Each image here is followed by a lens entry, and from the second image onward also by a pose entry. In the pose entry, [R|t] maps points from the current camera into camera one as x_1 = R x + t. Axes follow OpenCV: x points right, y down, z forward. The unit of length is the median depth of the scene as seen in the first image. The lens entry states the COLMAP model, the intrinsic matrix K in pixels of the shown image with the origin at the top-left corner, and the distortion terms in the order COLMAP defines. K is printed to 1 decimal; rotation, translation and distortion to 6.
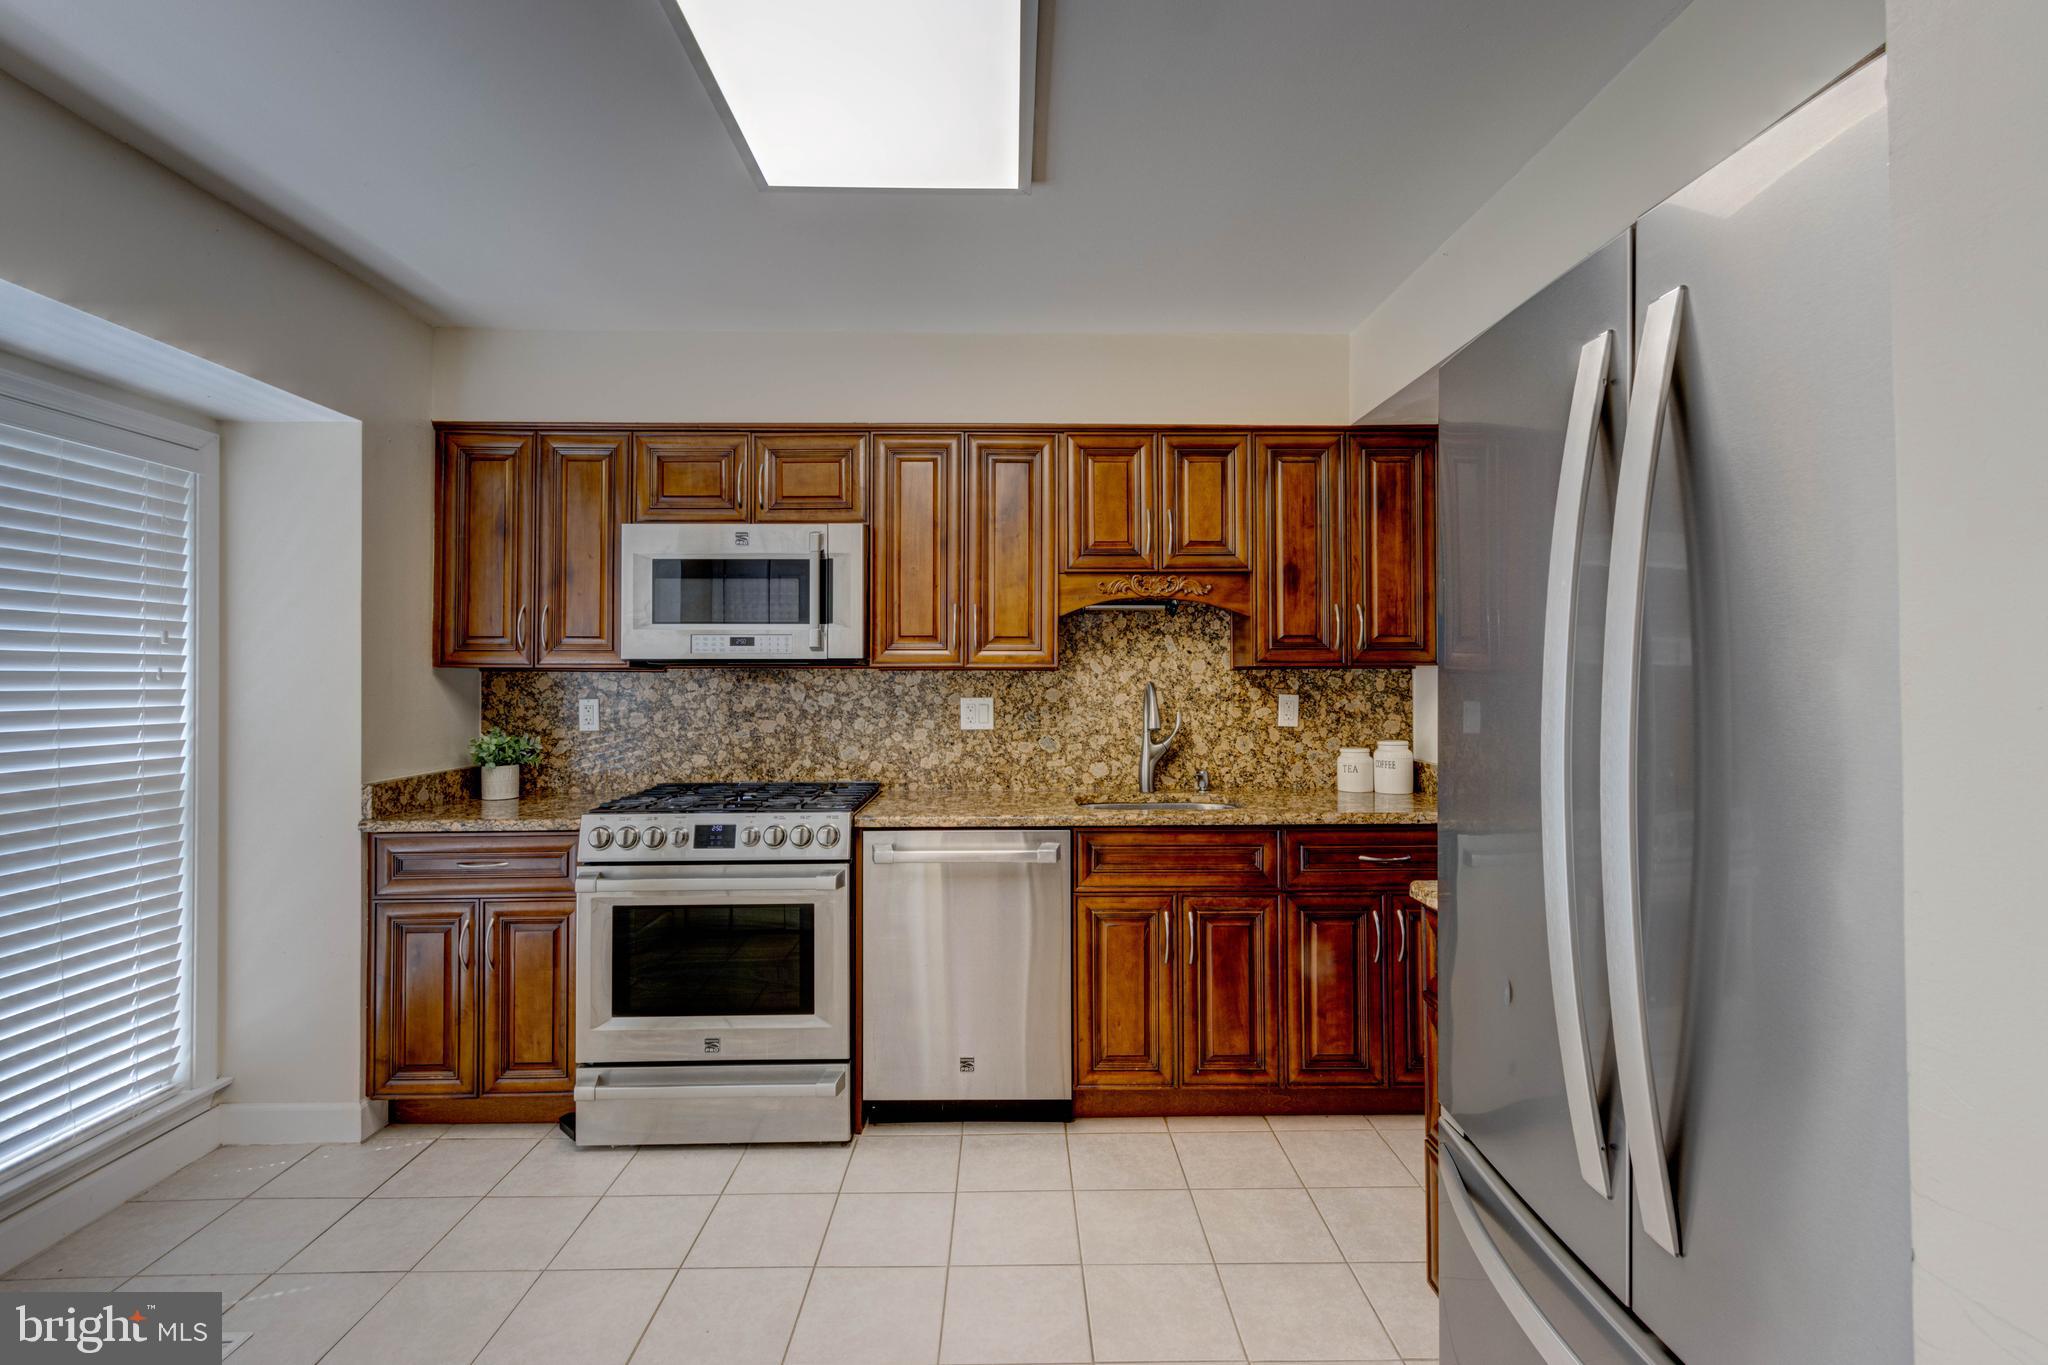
lens RADIAL K [[937.8, 0, 1023.0], [0, 937.8, 671.2], [0, 0, 1]] dist [0.004231, -0.001917]
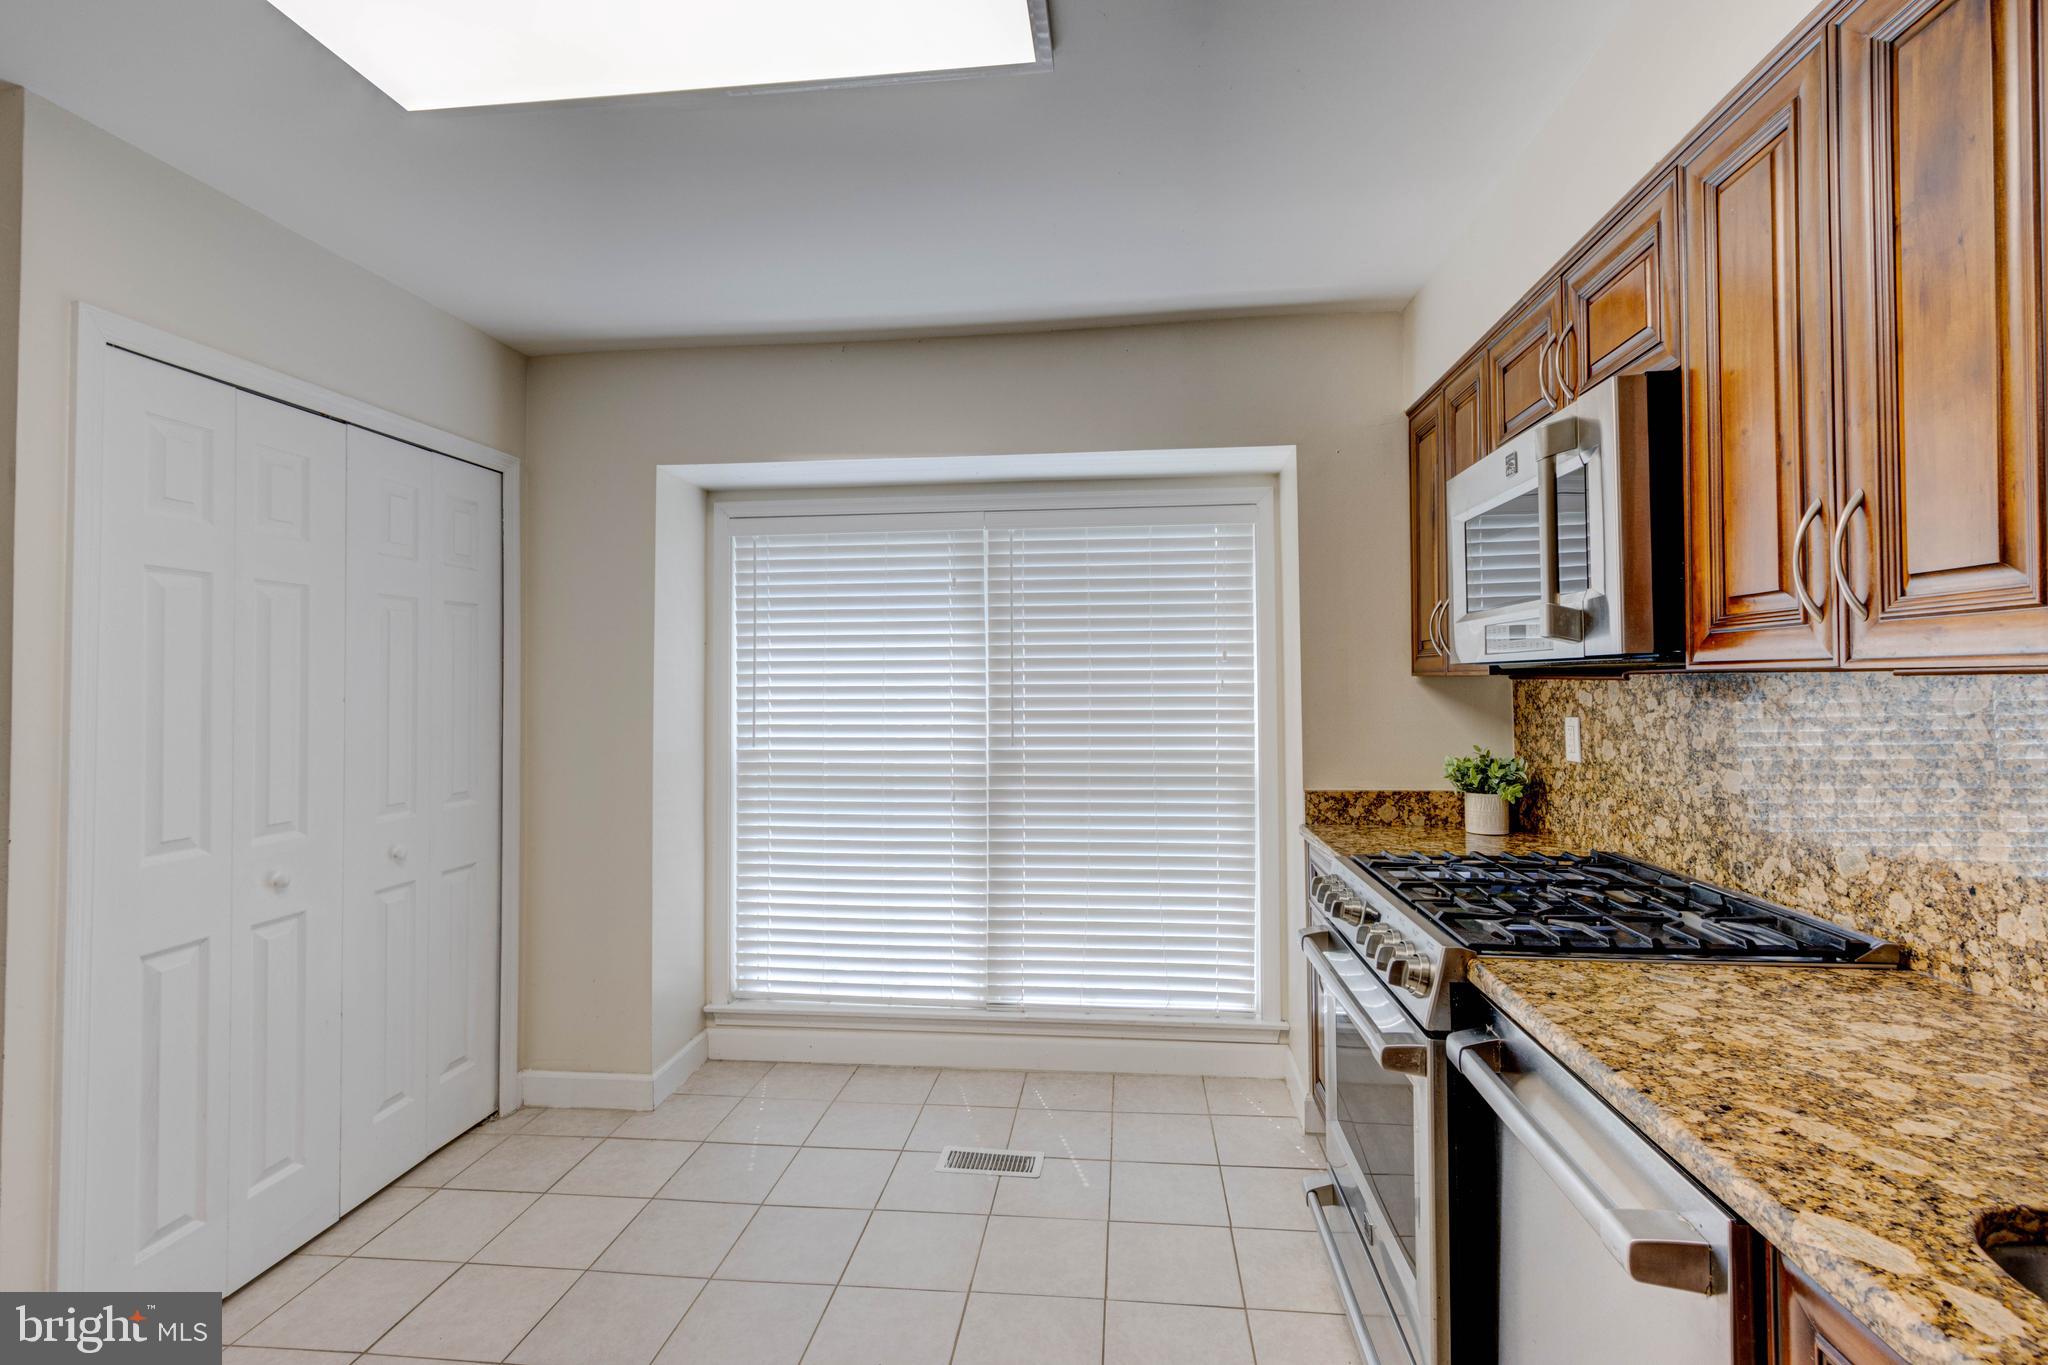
lens RADIAL K [[937.8, 0, 1029.1], [0, 937.8, 675.2], [0, 0, 1]] dist [0.004231, -0.001917]
pose [[-0.112913, -0.006132, -0.993586, 0.302350], [0.012809, 0.999889, -0.007626, -0.002665], [0.993522, -0.013588, -0.112822, 0.665297]]
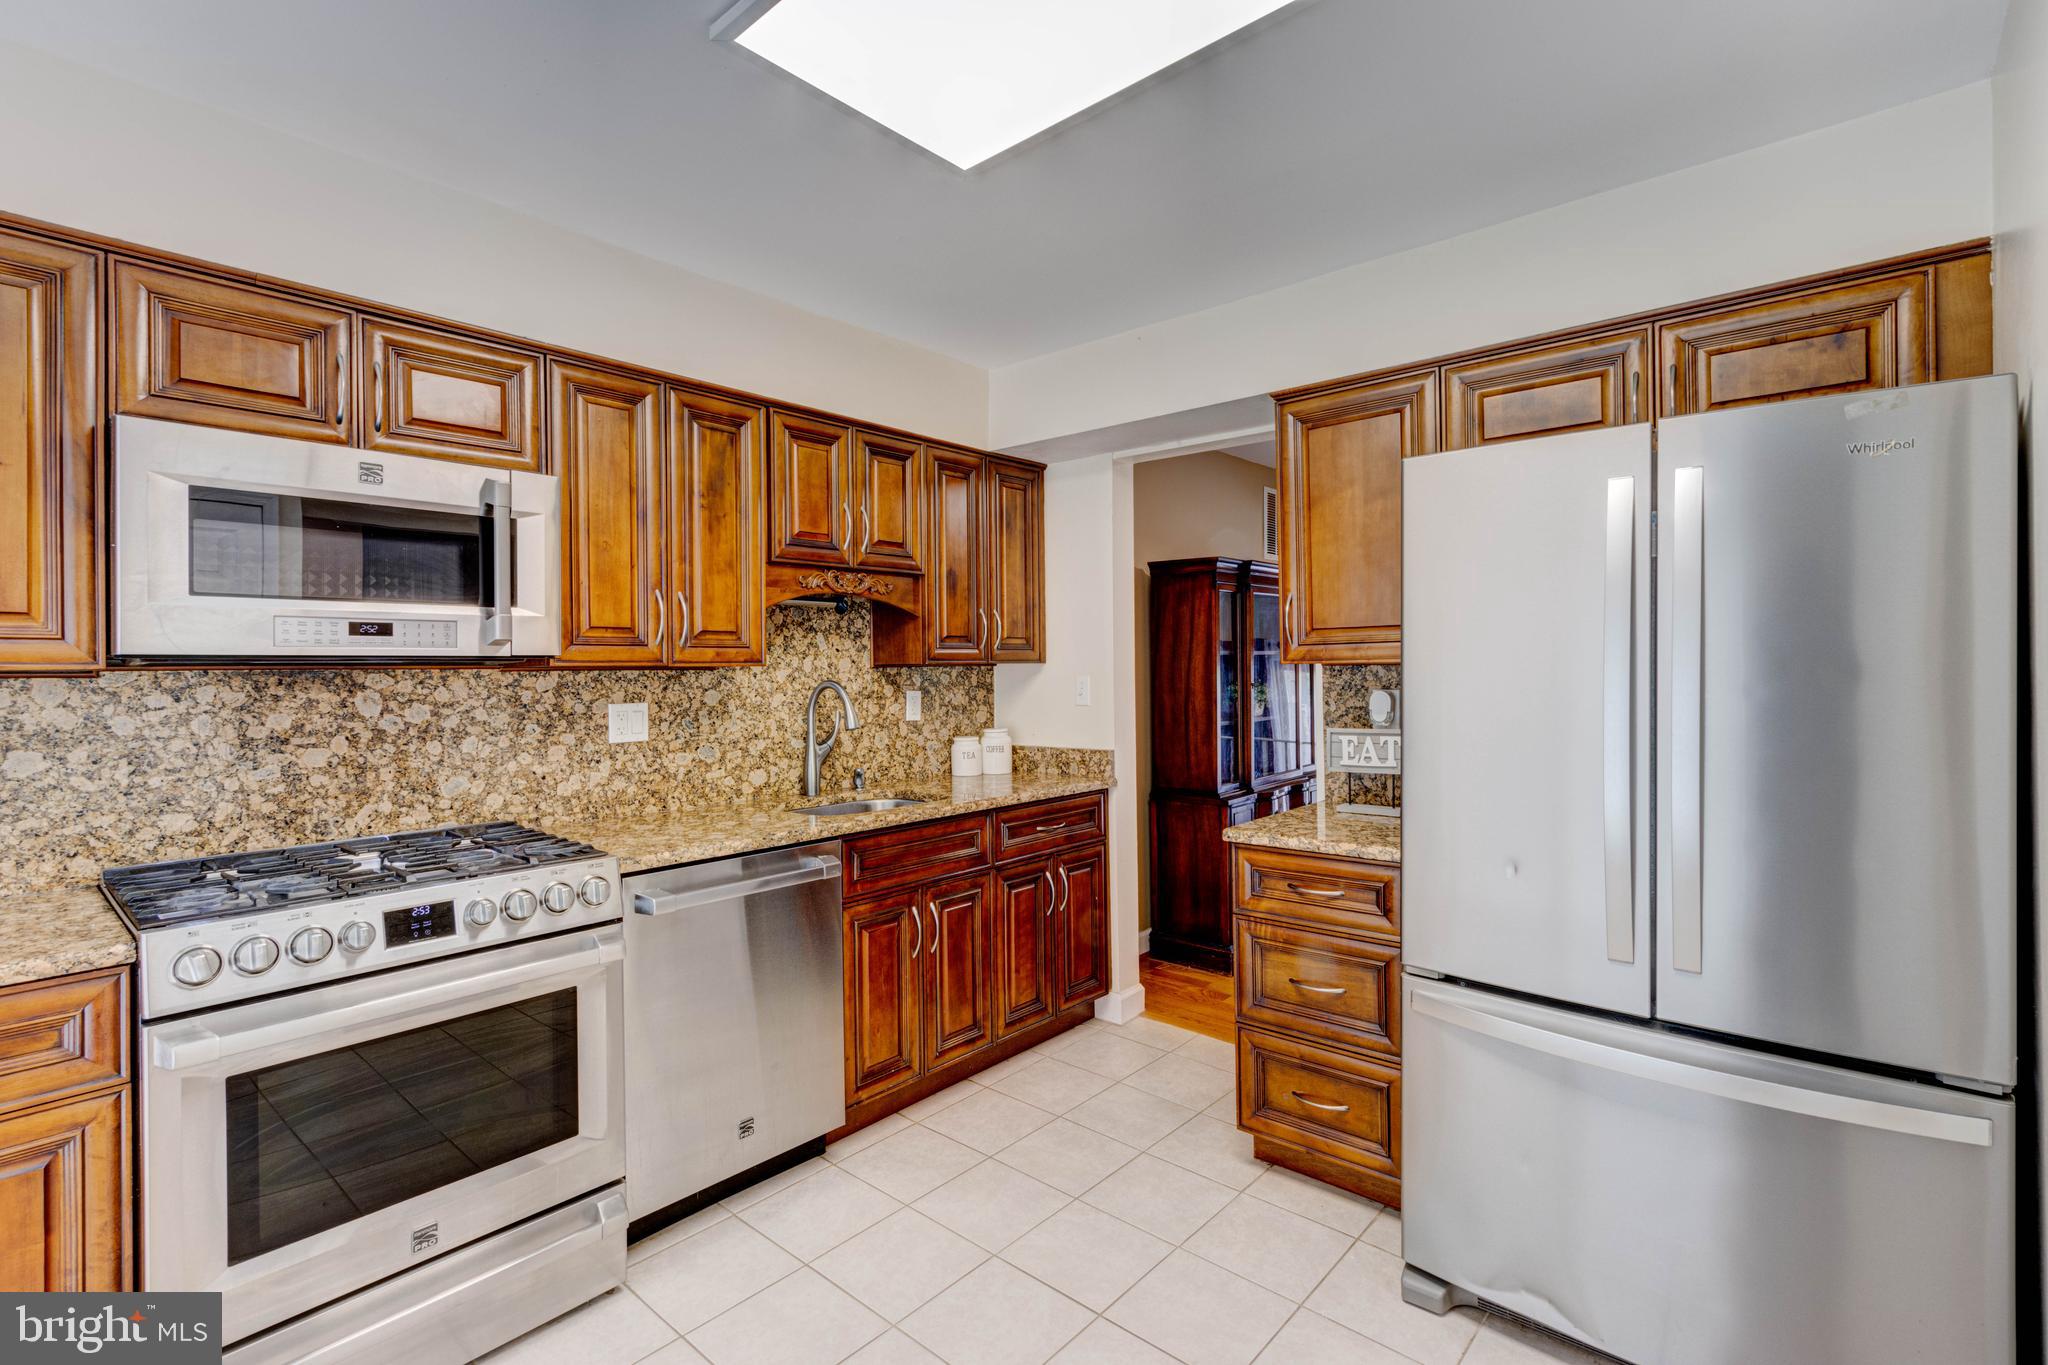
lens RADIAL K [[937.8, 0, 1024.9], [0, 937.8, 672.8], [0, 0, 1]] dist [0.004231, -0.001917]
pose [[0.672253, -0.009831, 0.740256, -0.424431], [0.005145, 0.999950, 0.008608, -0.003964], [-0.740304, -0.001978, 0.672270, 0.189686]]
